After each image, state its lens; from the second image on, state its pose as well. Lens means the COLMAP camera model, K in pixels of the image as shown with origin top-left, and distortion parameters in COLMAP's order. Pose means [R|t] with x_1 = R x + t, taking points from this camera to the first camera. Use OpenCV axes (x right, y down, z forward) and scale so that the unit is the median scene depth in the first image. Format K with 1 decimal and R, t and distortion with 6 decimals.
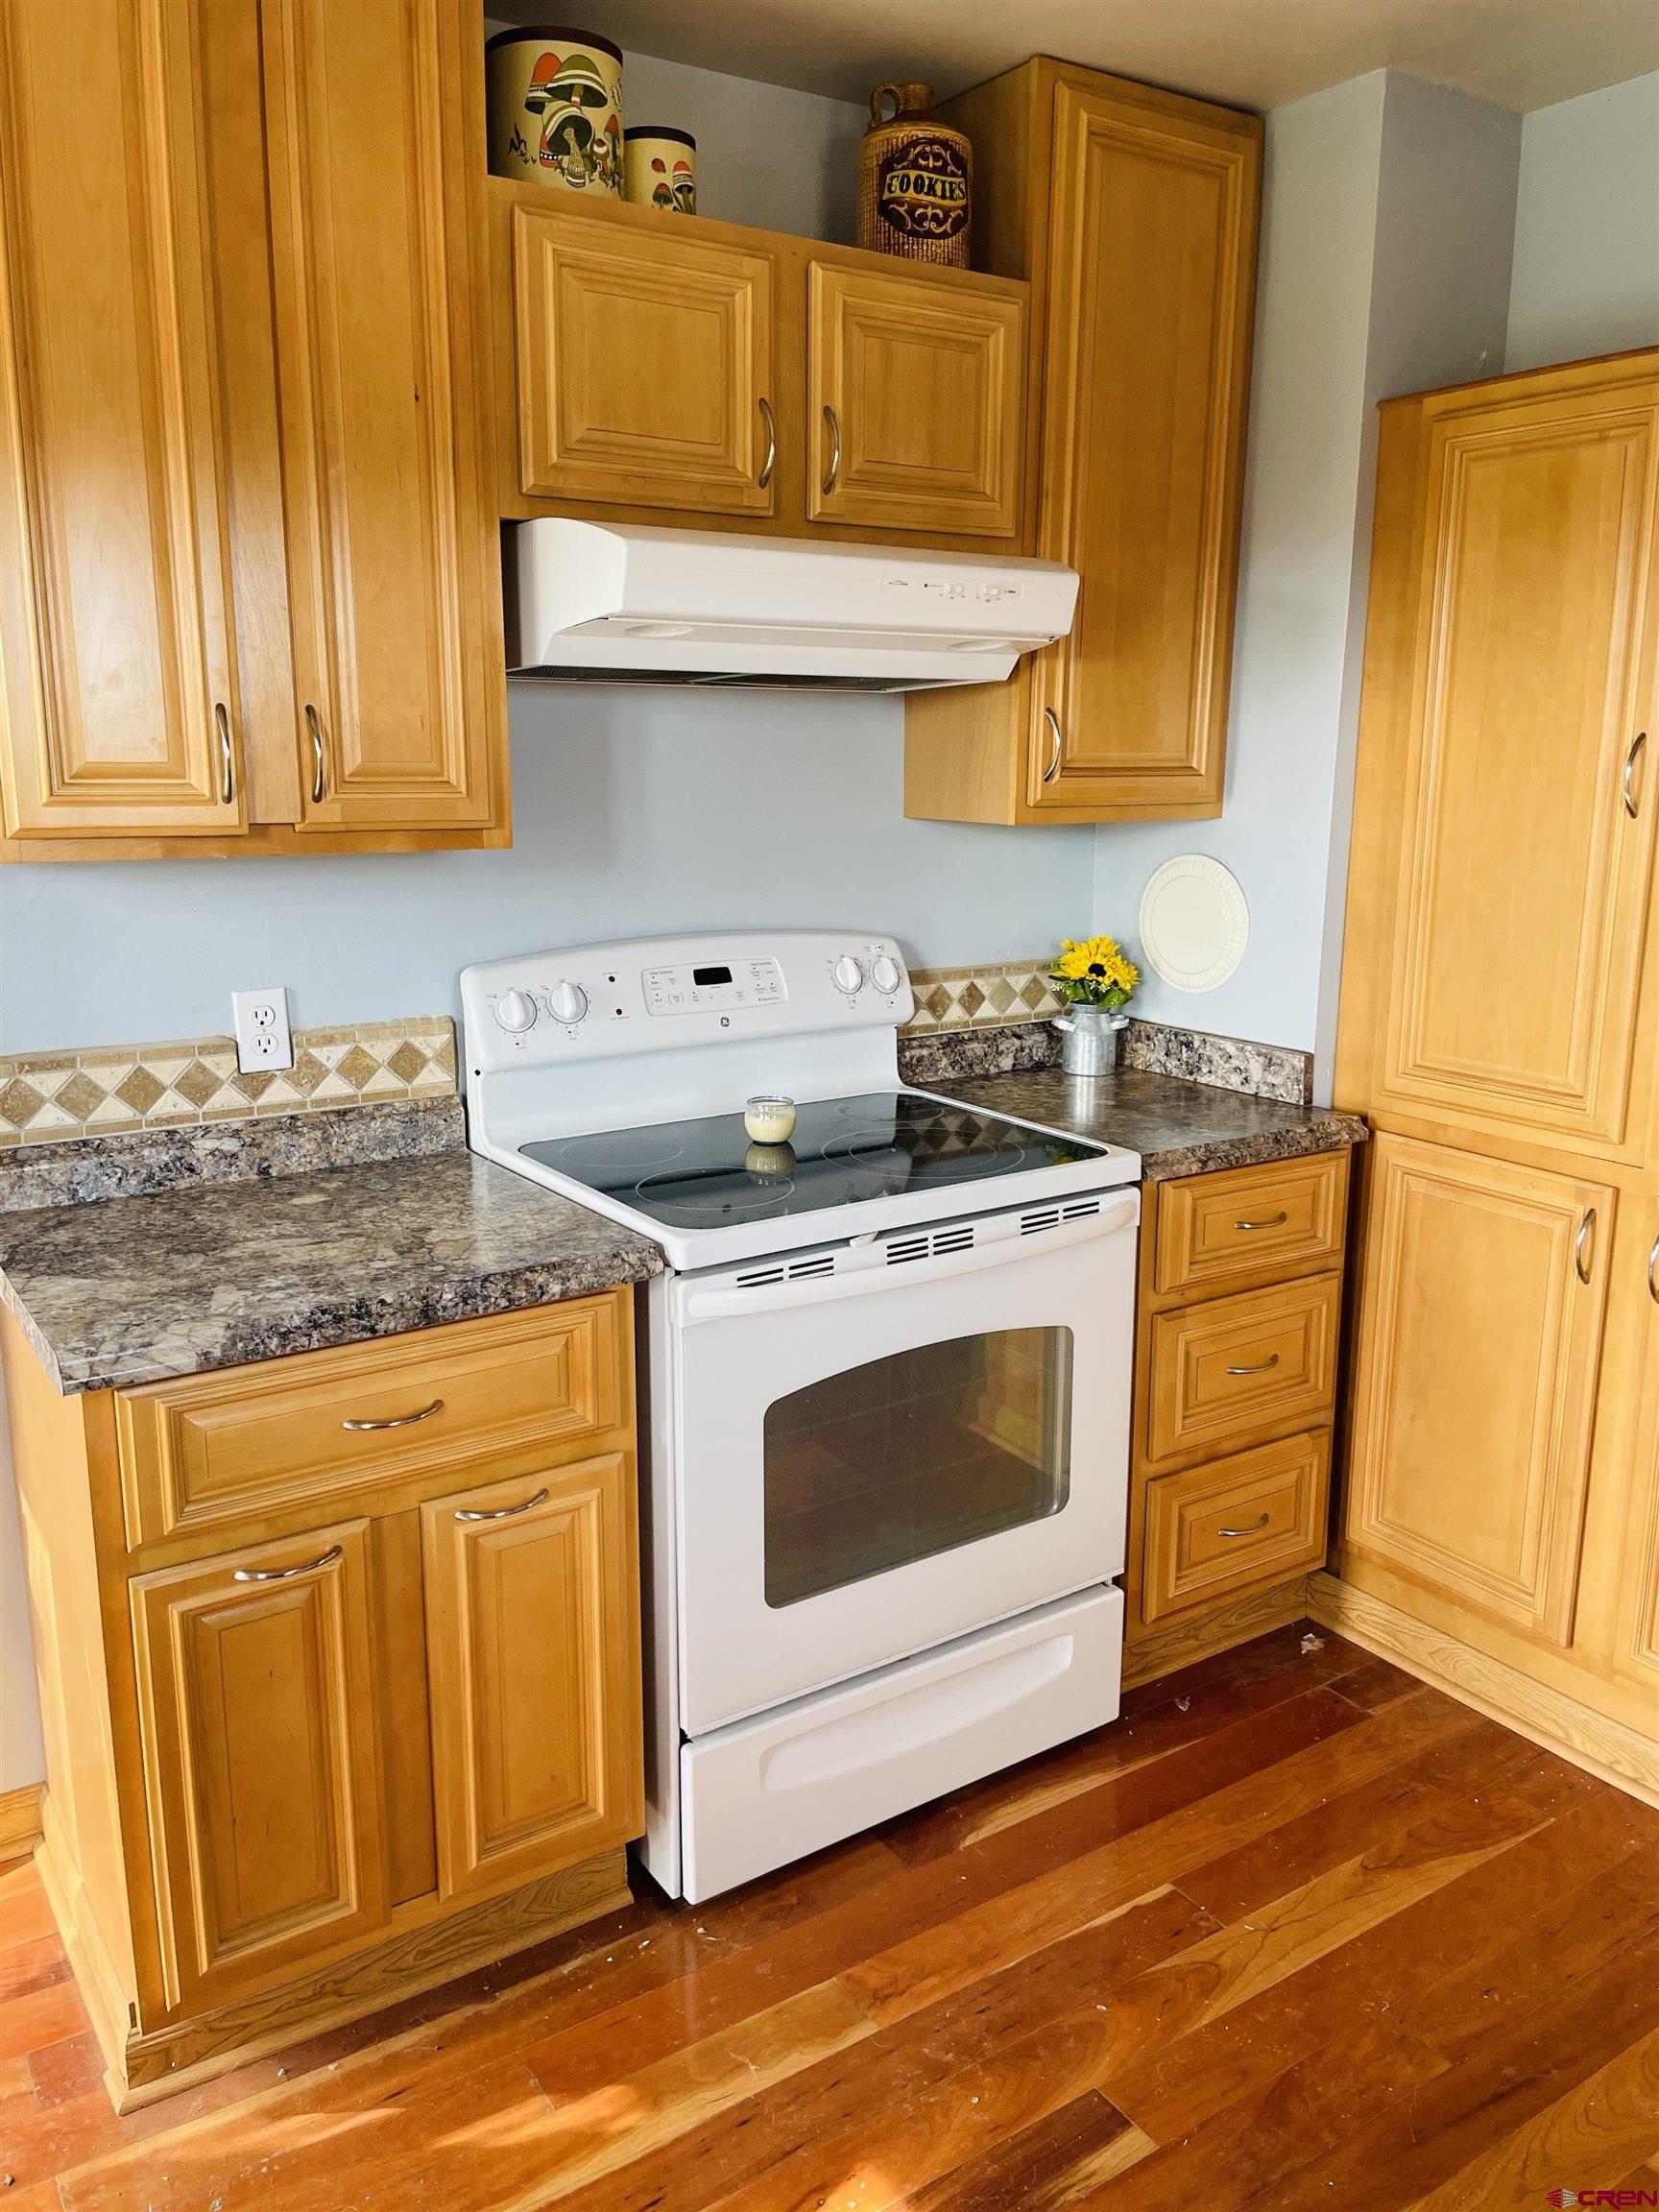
lens RADIAL K [[1678.1, 0, 824.6], [0, 1678.1, 1086.7], [0, 0, 1]] dist [0.085628, -0.105317]
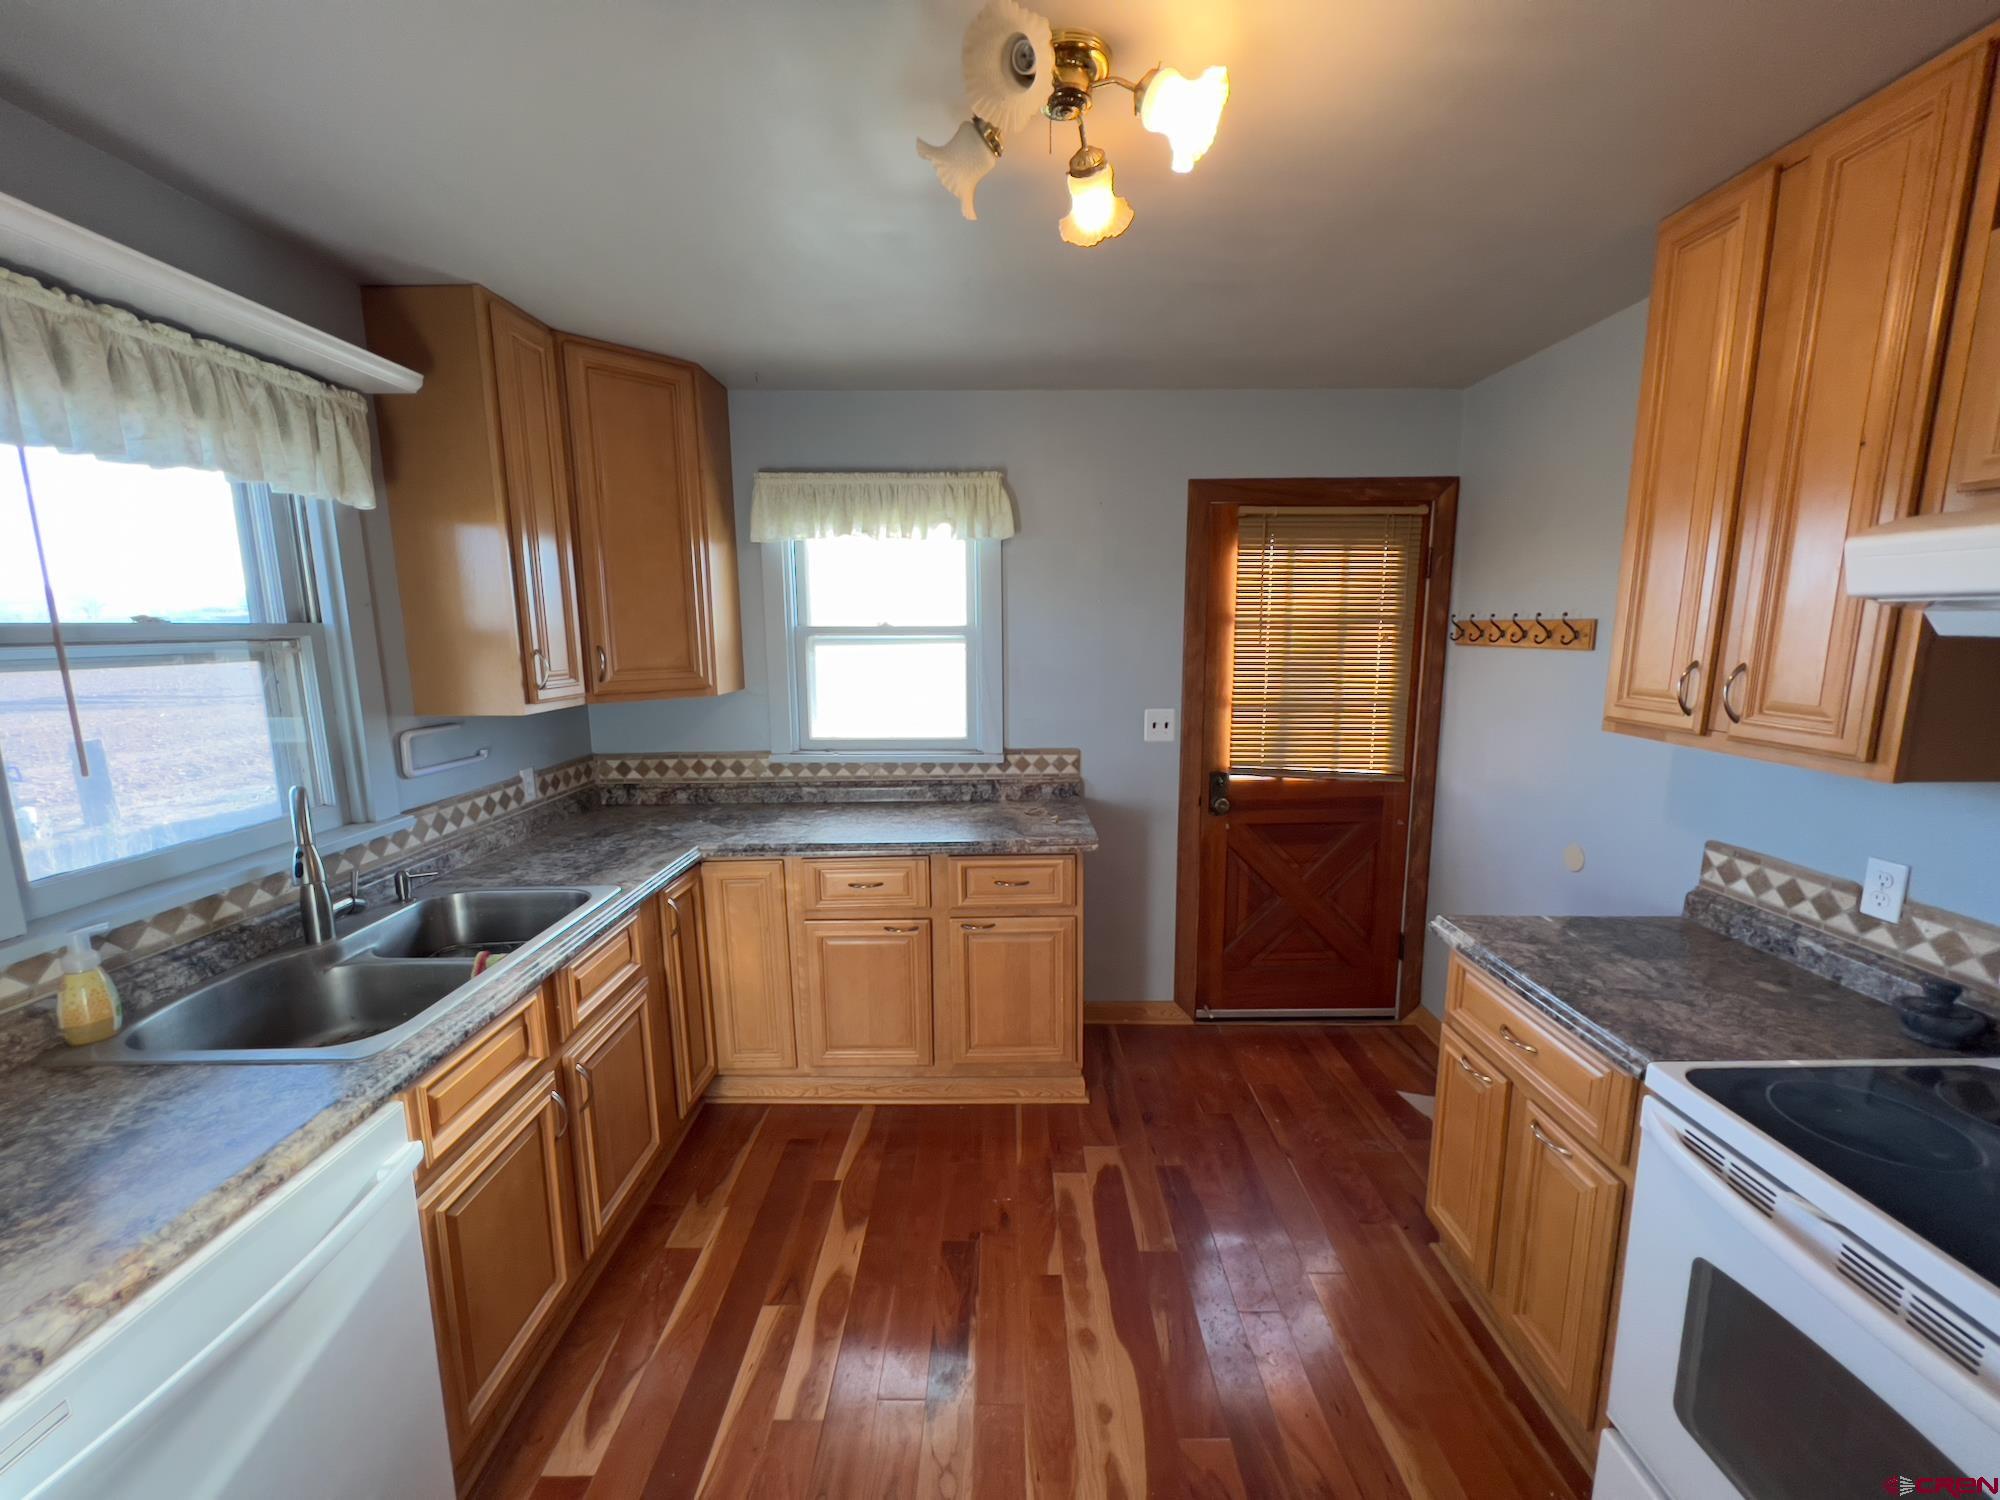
lens RADIAL K [[798.3, 0, 1002.8], [0, 798.3, 754.5], [0, 0, 1]] dist [0.000398, 0.000061]
pose [[-0.552720, 0.138005, -0.821861, 0.584053], [-0.165276, 0.948452, 0.270414, -0.194464], [0.816813, 0.285297, -0.501420, 0.701475]]
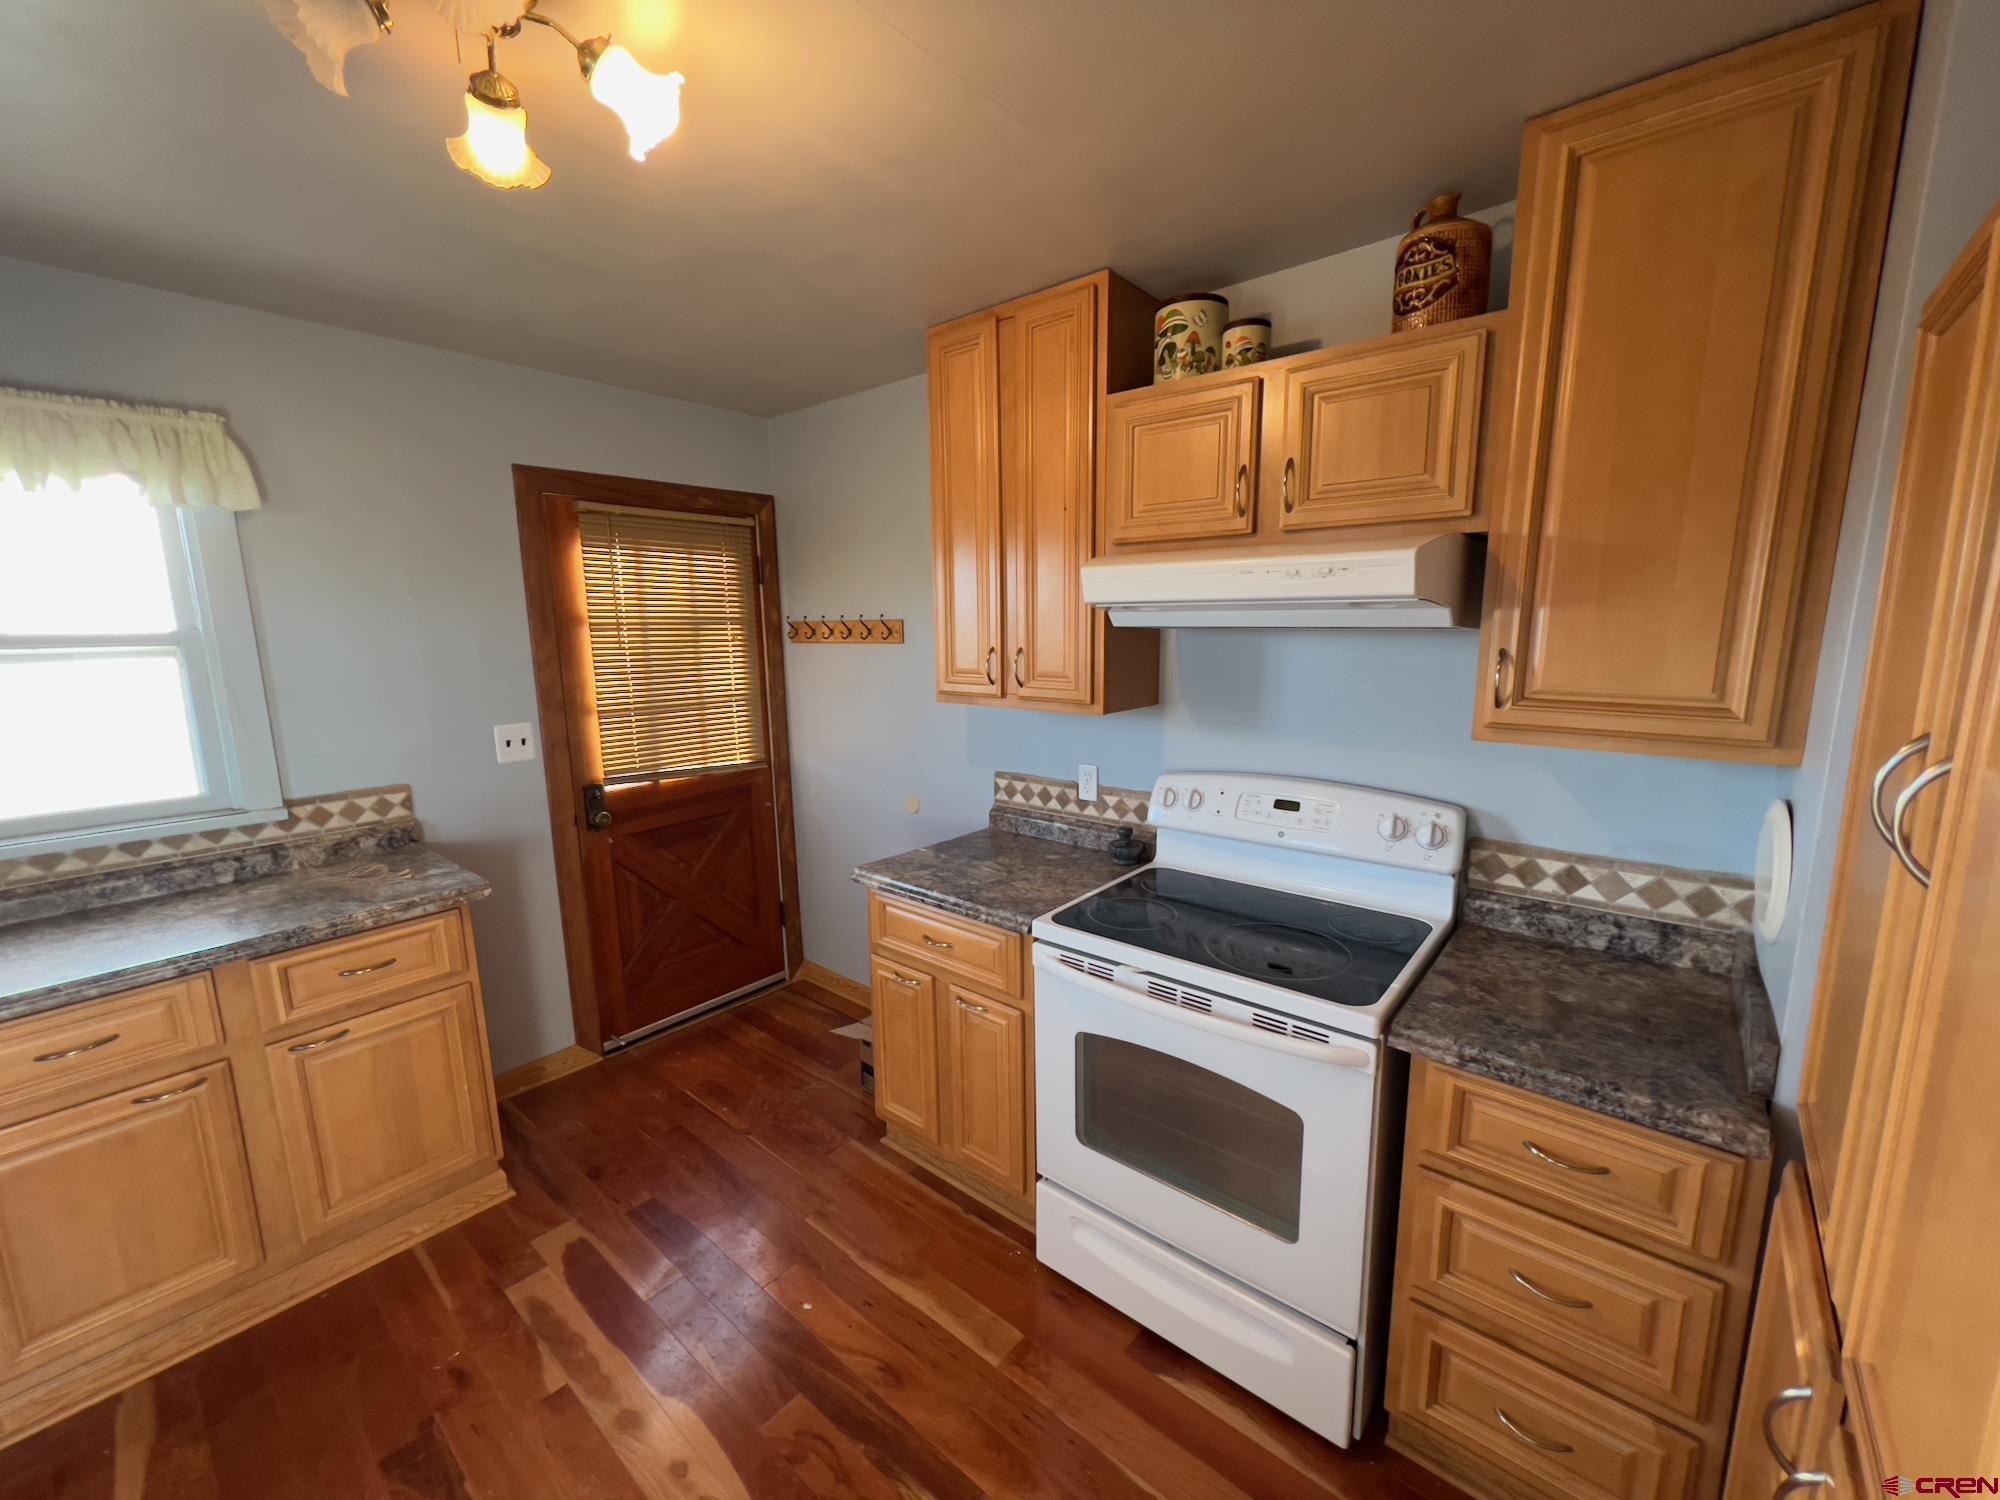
lens RADIAL K [[799.8, 0, 1000.6], [0, 799.8, 754.6], [0, 0, 1]] dist [-0.001641, 0.000844]
pose [[0.281267, 0.155559, -0.946937, 0.641234], [-0.183308, 0.977313, 0.106102, -0.161137], [0.941959, 0.143738, 0.303402, 0.553559]]
